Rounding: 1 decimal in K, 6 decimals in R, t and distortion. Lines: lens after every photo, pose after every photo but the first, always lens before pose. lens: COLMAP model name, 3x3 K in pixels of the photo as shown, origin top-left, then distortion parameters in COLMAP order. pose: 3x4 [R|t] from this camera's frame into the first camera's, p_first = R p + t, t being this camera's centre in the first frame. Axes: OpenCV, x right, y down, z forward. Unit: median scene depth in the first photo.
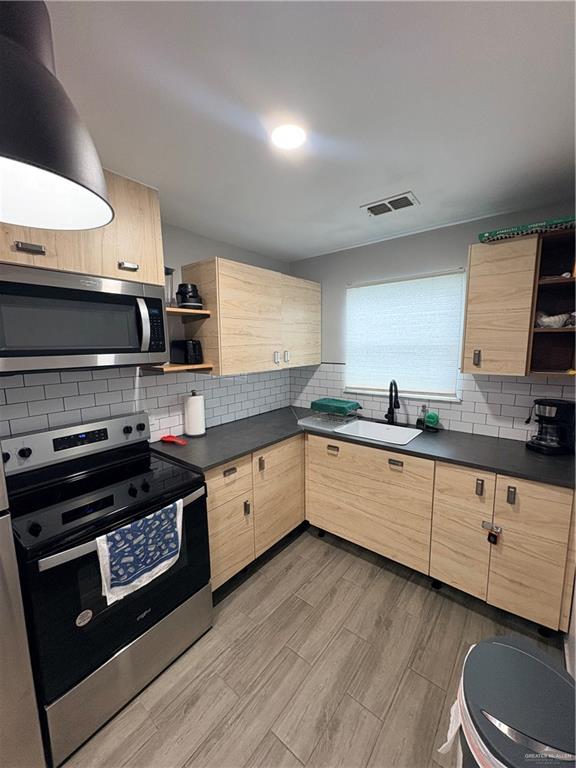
lens RADIAL K [[306.9, 0, 287.0], [0, 306.9, 383.6], [0, 0, 1]] dist [0.002098, -0.000084]
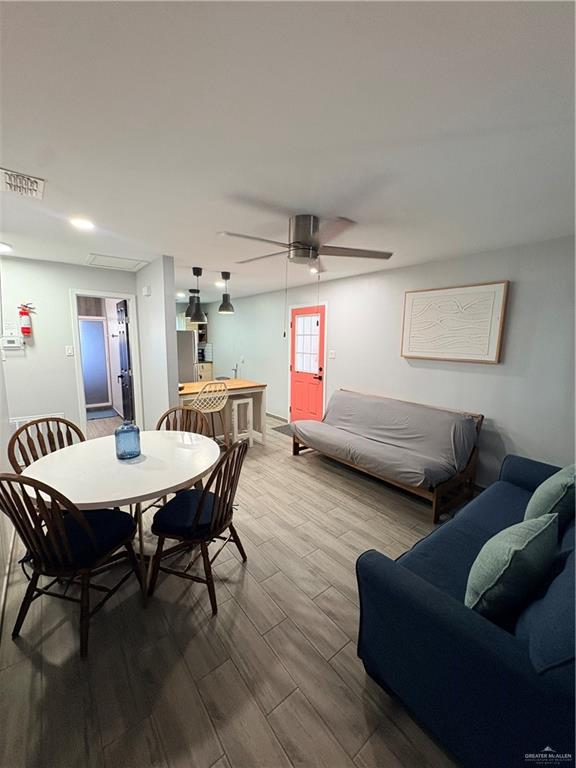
lens RADIAL K [[306.9, 0, 287.7], [0, 306.9, 383.4], [0, 0, 1]] dist [0.002098, -0.000084]
pose [[0.219844, -0.129202, 0.966941, -3.249311], [0.110097, 0.988144, 0.107003, 0.215367], [-0.969302, 0.082933, 0.231462, -1.241498]]
